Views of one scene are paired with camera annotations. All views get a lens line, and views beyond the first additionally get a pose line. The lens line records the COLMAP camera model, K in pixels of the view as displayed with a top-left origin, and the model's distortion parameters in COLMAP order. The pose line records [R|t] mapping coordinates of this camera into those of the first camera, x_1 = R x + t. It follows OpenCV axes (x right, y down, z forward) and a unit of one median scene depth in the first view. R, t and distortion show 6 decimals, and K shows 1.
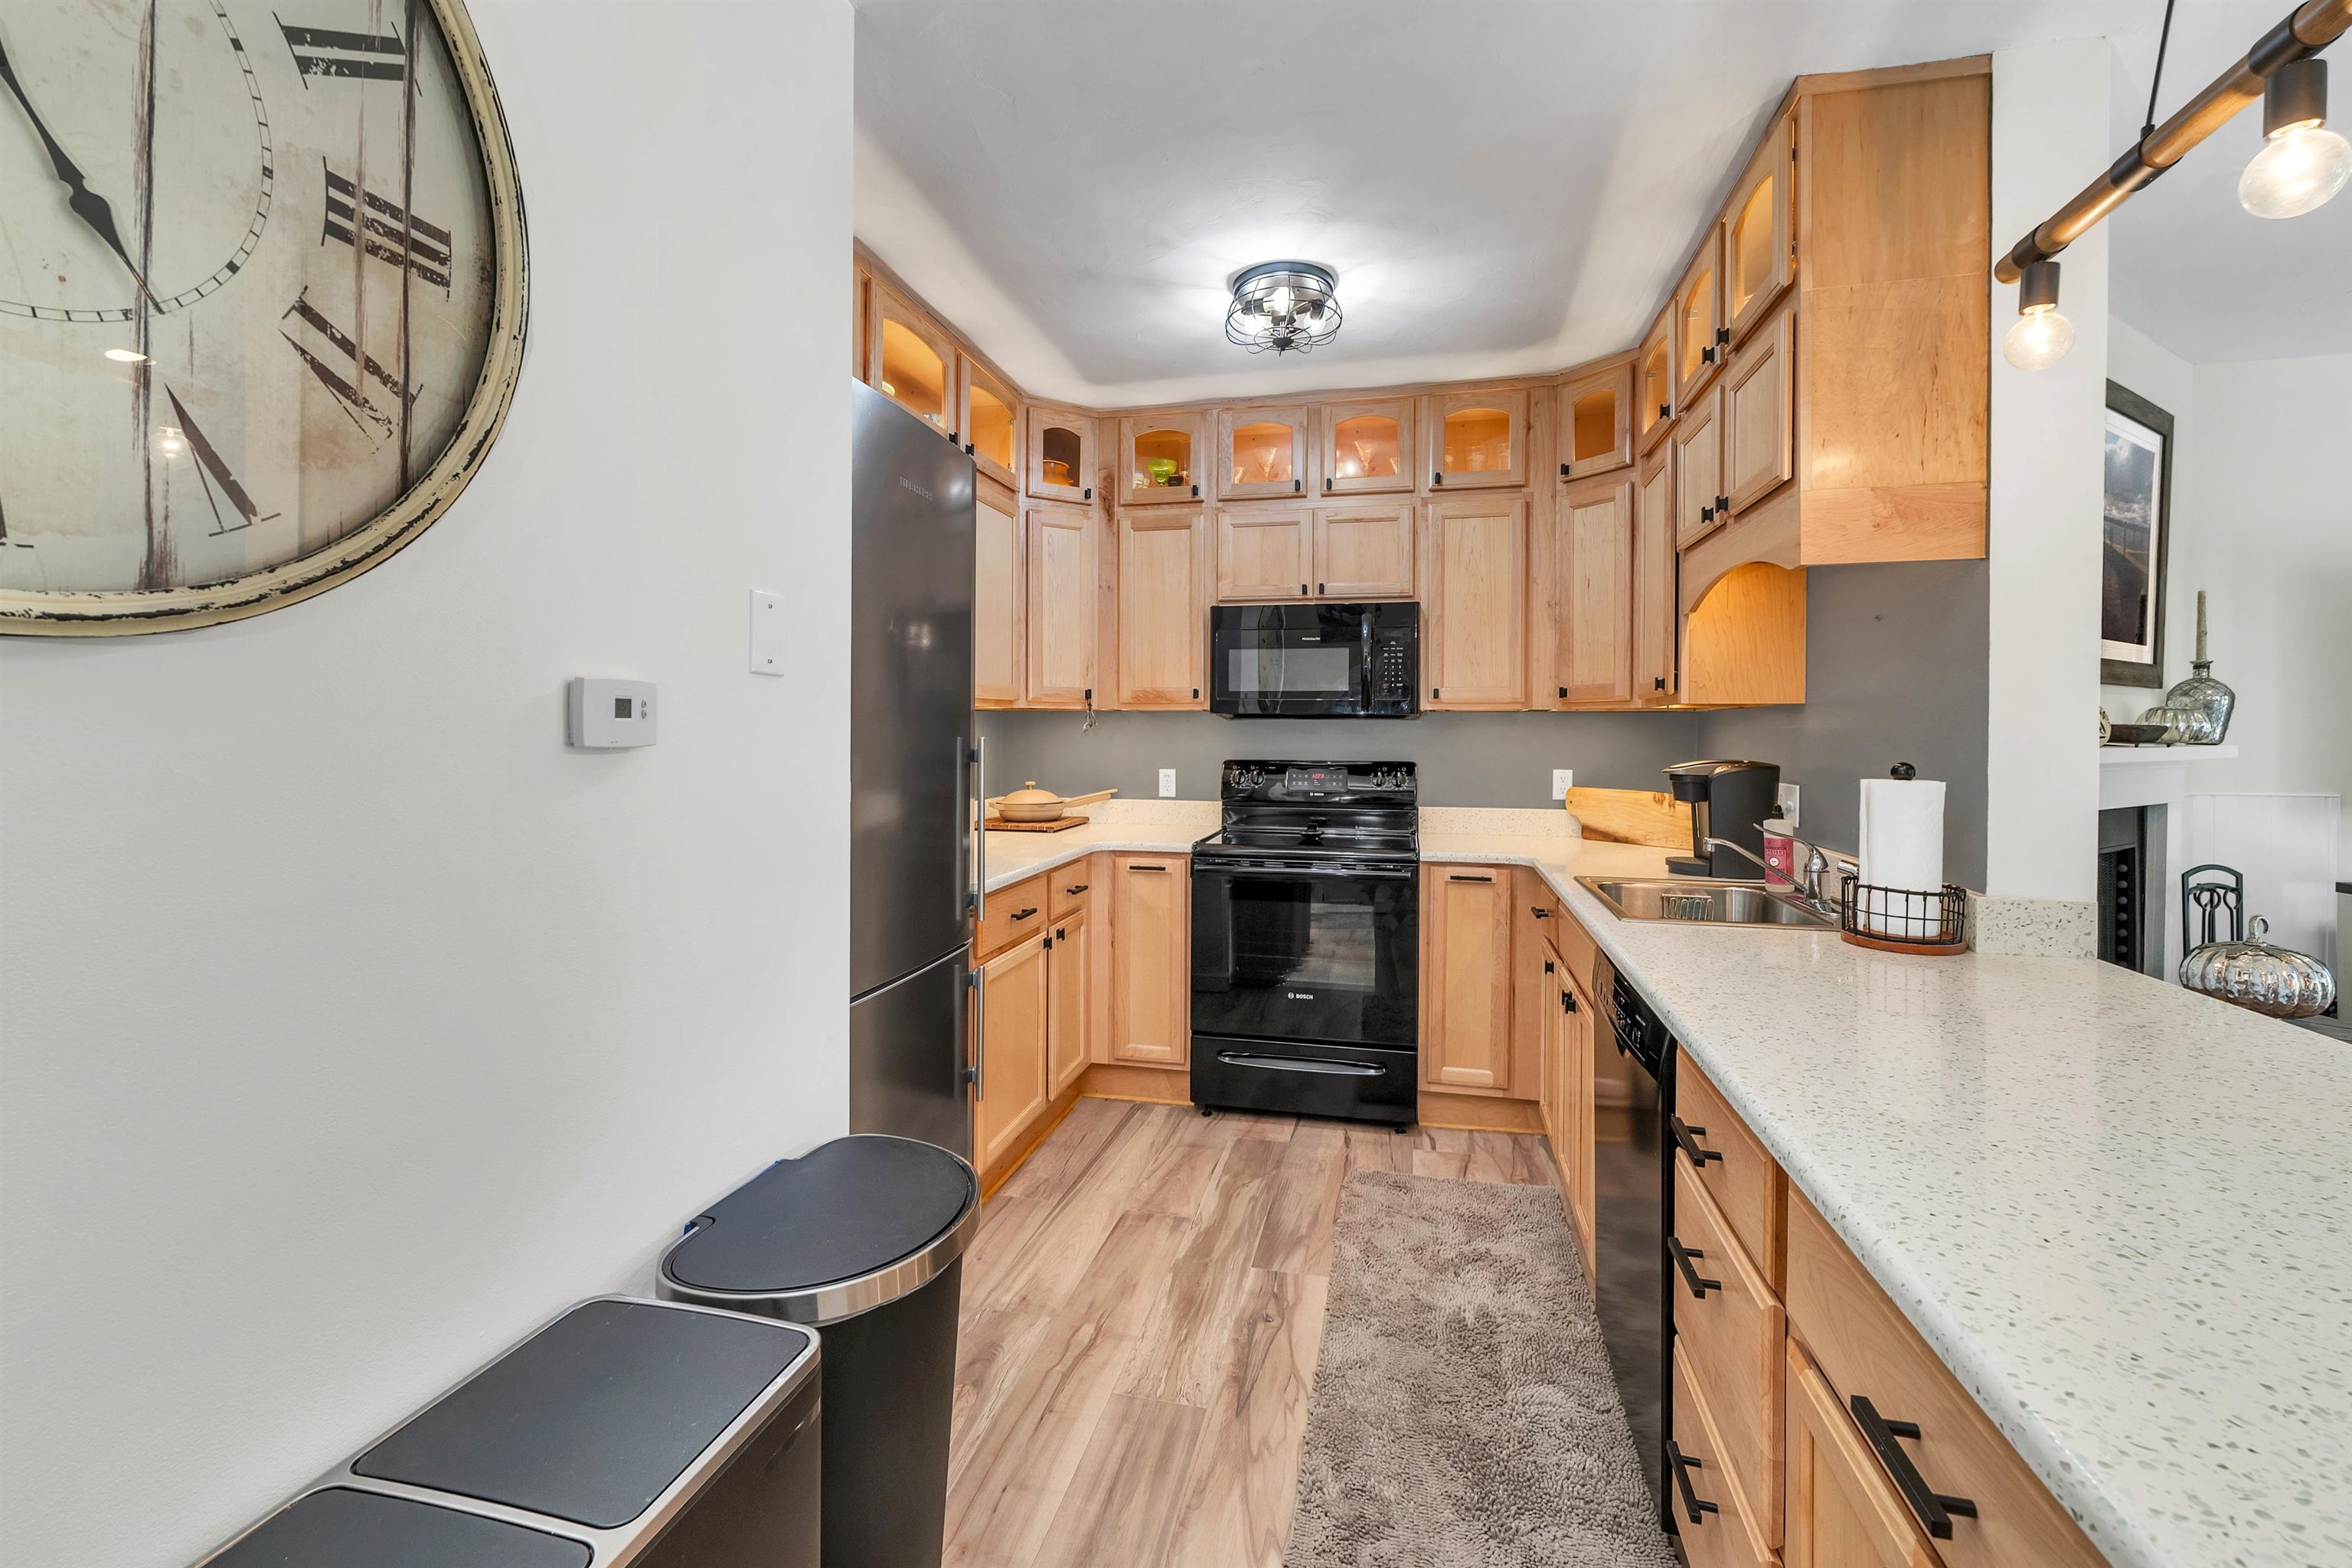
lens RADIAL K [[990.8, 0, 1174.2], [0, 990.8, 734.2], [0, 0, 1]] dist [0.000315, -0.000518]
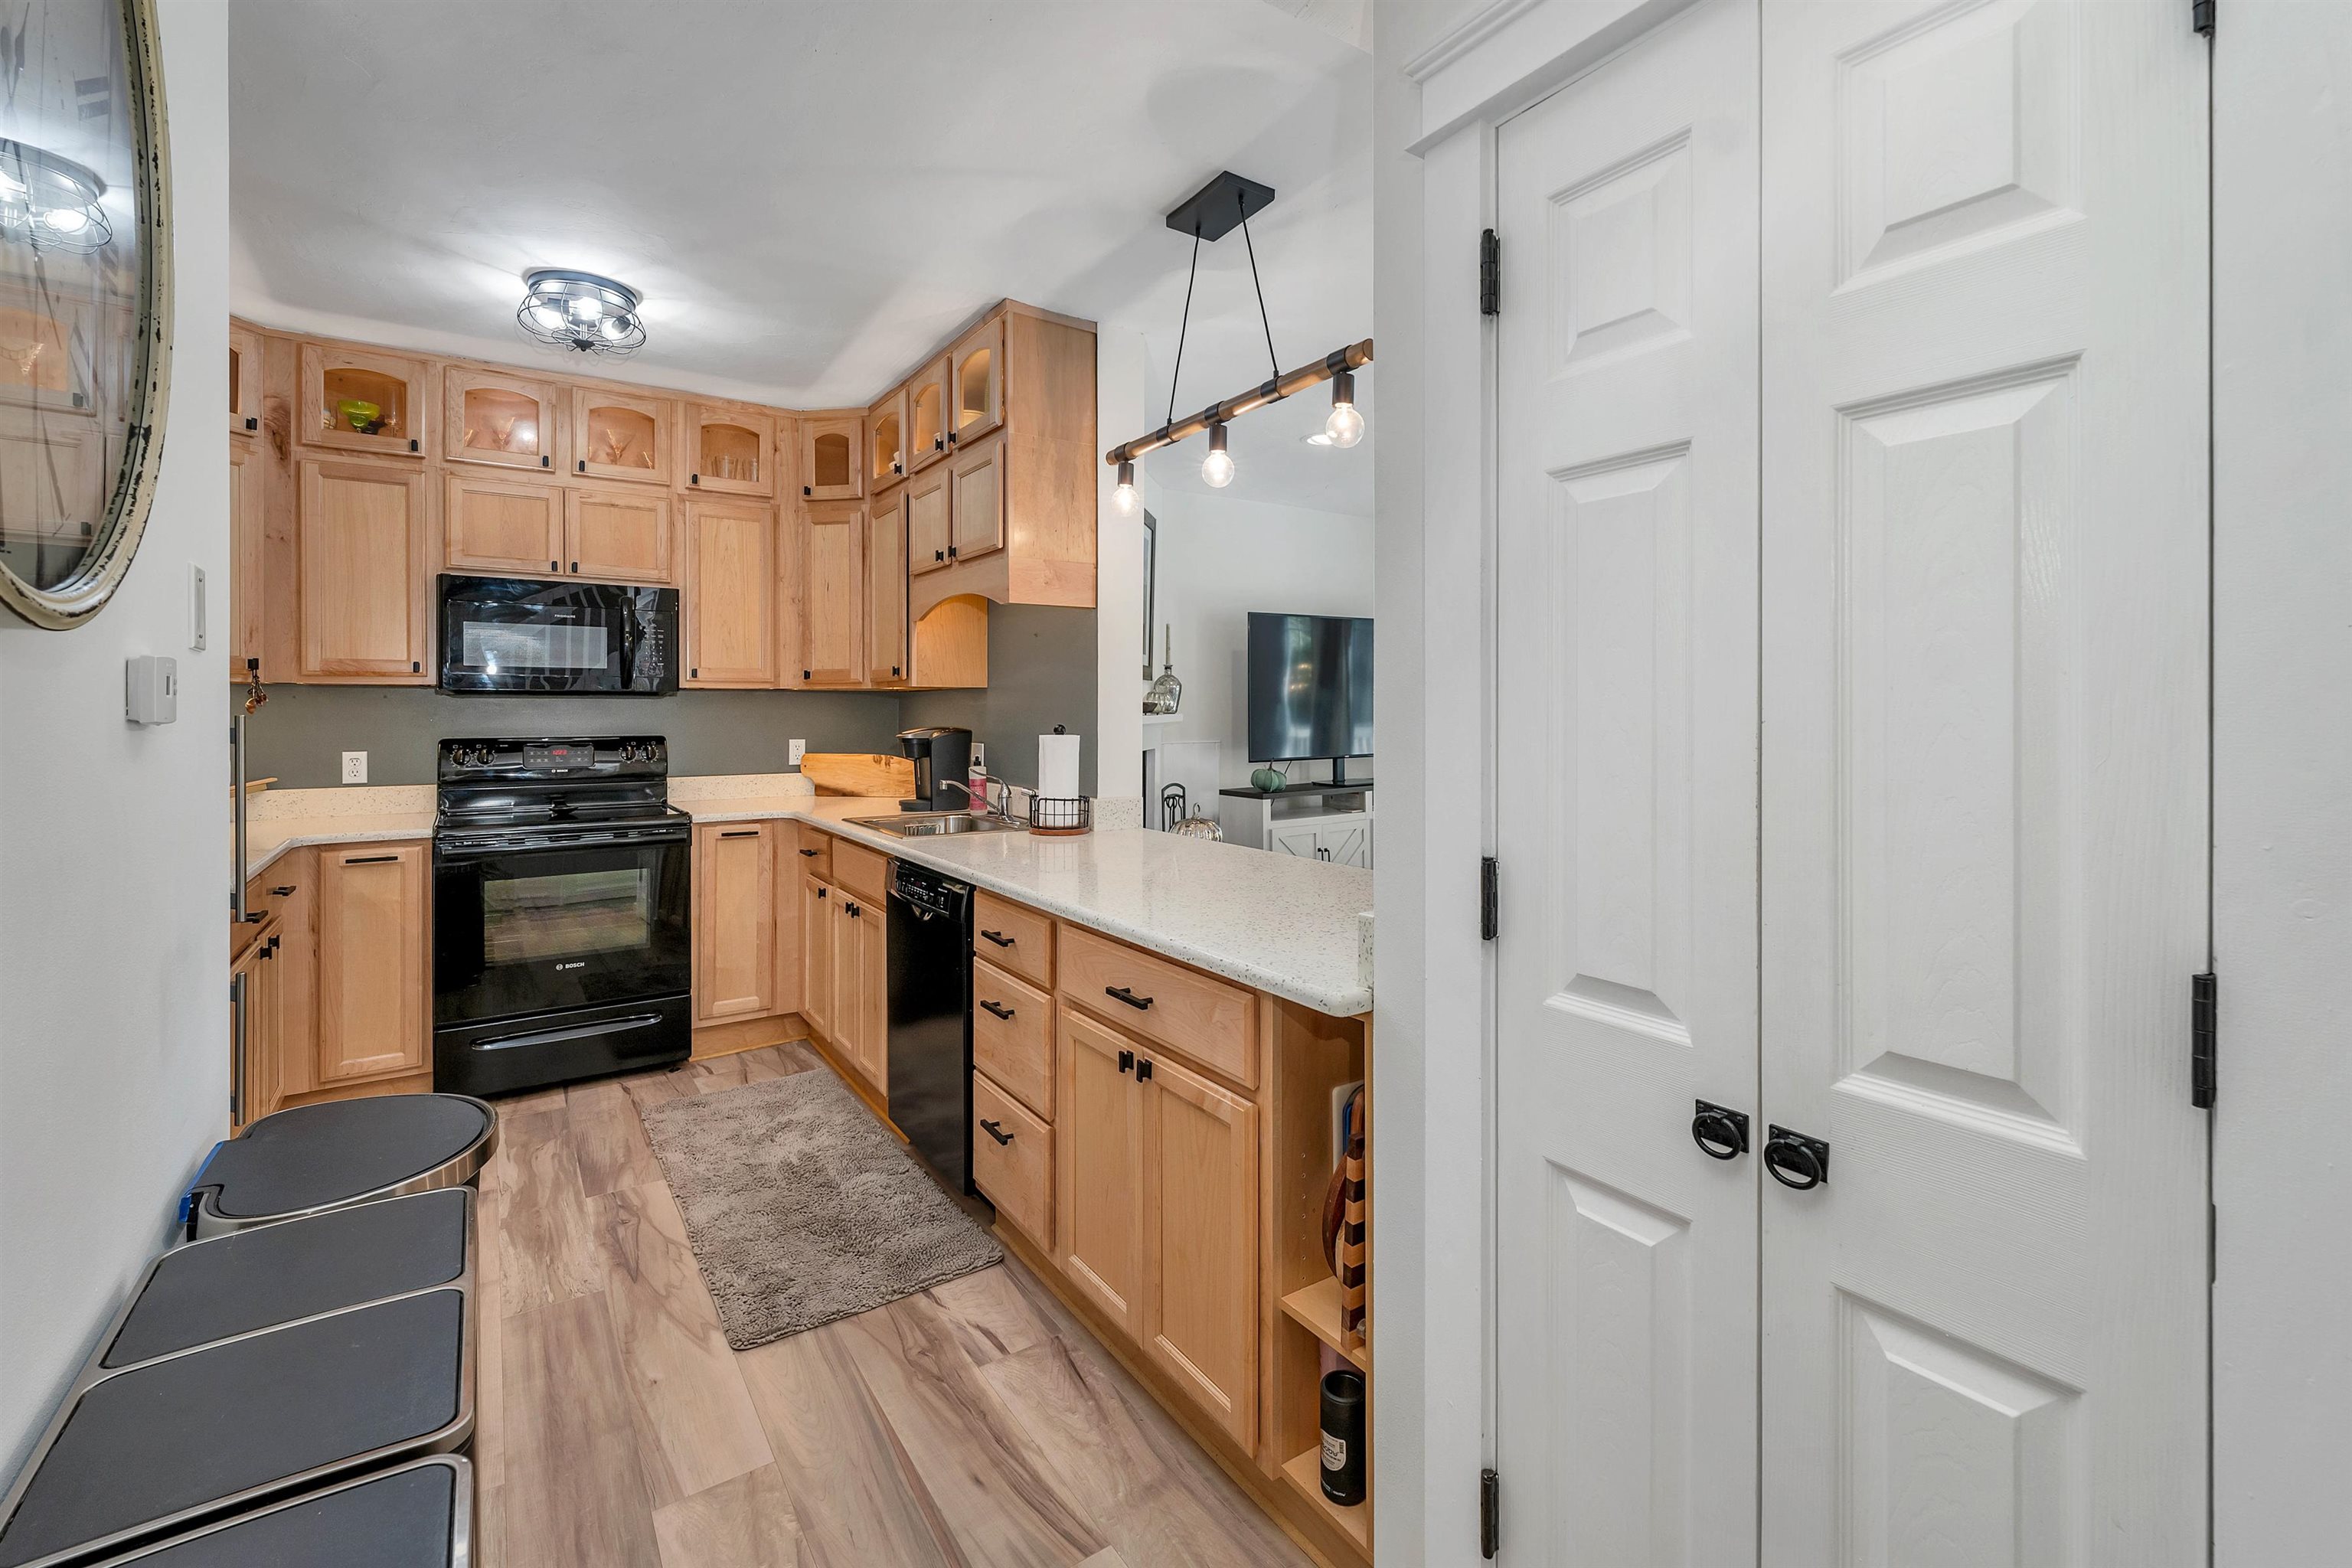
lens RADIAL K [[1010.5, 0, 1165.2], [0, 1010.5, 706.7], [0, 0, 1]] dist [-0.000024, -0.000324]
pose [[0.681987, -0.002580, 0.731360, -0.248818], [0.005028, 0.999987, -0.001162, 0.000429], [-0.731347, 0.004470, 0.681991, -0.190544]]
